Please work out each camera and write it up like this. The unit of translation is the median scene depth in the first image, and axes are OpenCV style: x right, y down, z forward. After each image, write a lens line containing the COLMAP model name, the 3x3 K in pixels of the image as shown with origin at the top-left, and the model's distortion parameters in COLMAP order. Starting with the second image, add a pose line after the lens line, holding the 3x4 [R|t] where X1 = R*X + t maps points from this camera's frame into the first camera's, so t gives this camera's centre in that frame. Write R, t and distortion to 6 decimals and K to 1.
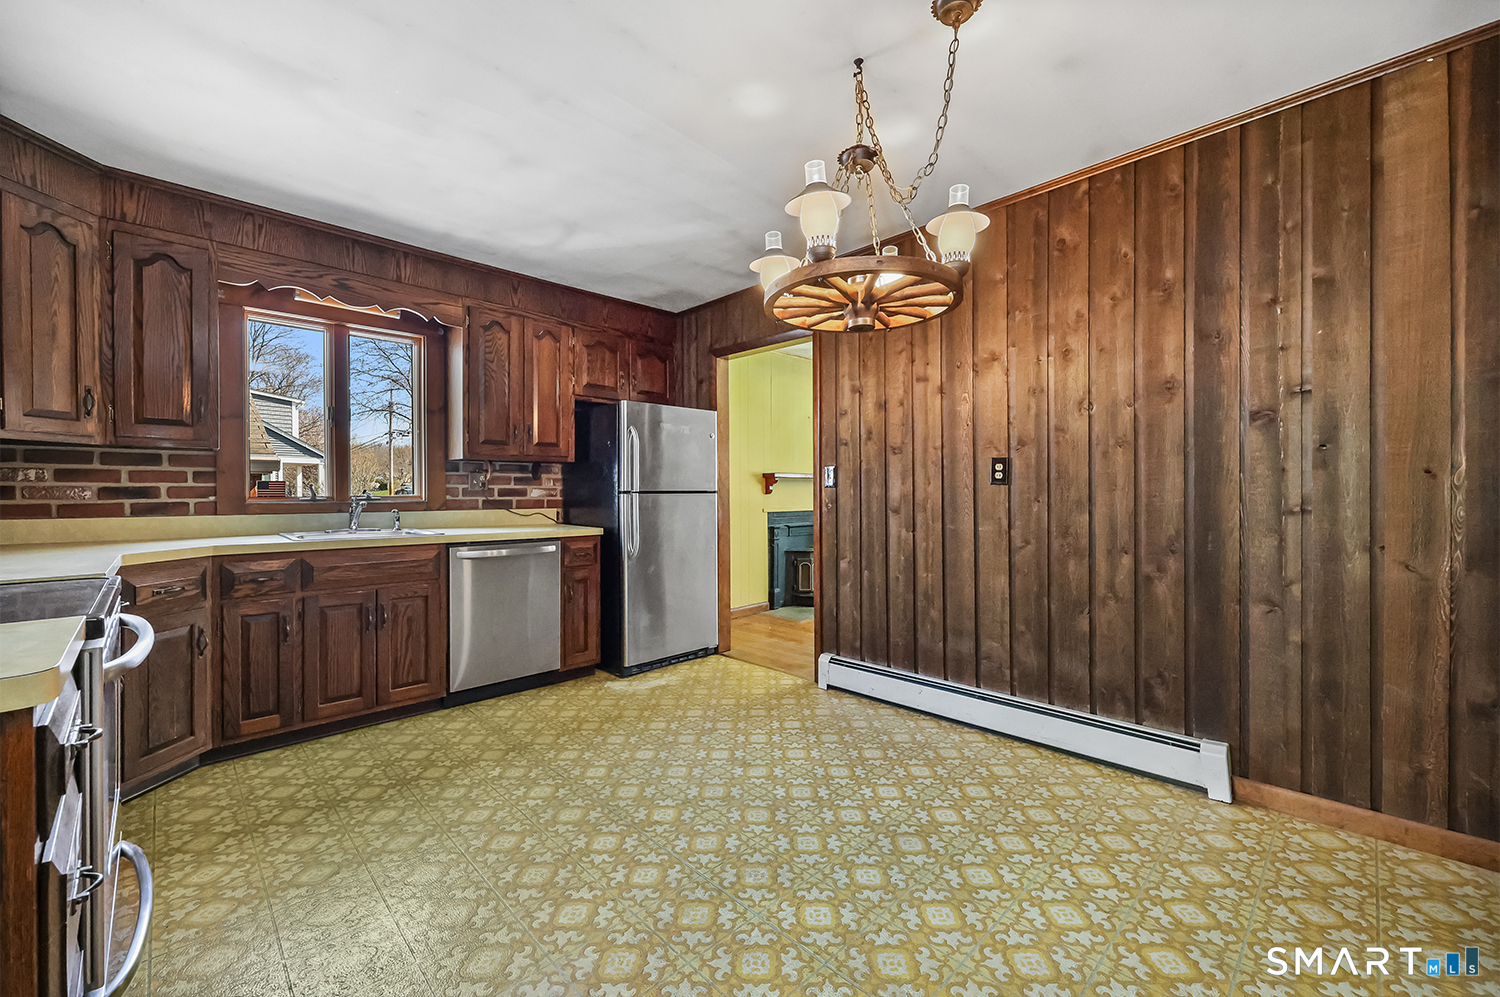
lens RADIAL K [[603.1, 0, 756.0], [0, 603.1, 495.9], [0, 0, 1]] dist [0.003636, -0.000463]
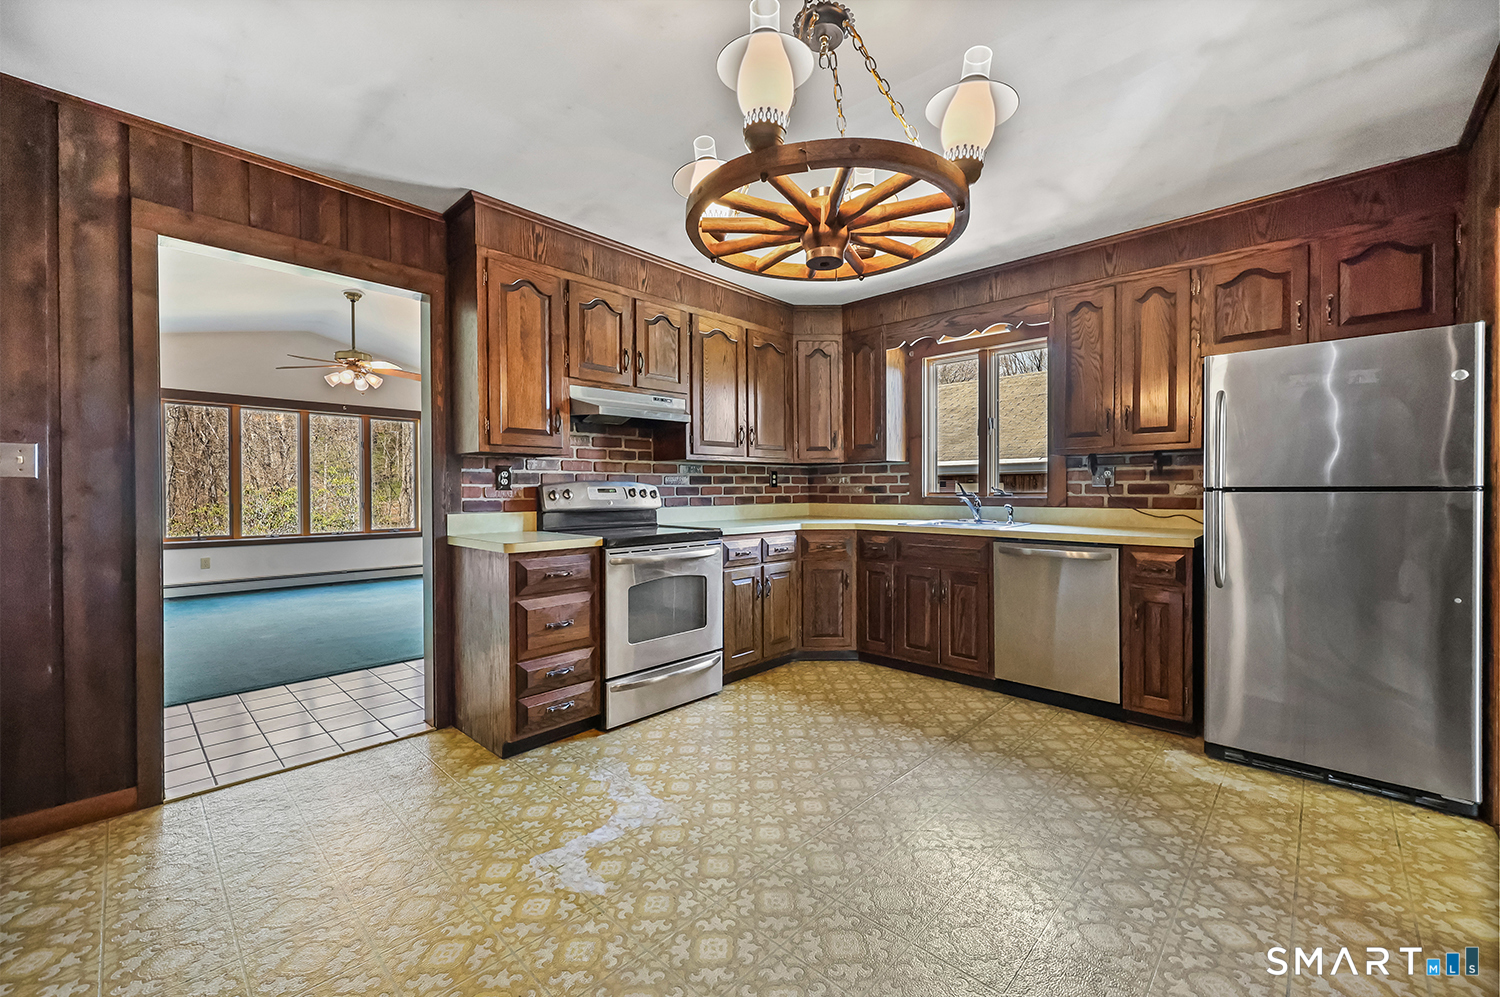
lens RADIAL K [[603.1, 0, 752.8], [0, 603.1, 488.7], [0, 0, 1]] dist [0.003636, -0.000463]
pose [[0.031348, 0.000642, -0.999508, 0.570405], [-0.001606, 0.999999, 0.000592, -0.007360], [0.999507, 0.001587, 0.031349, 0.567168]]
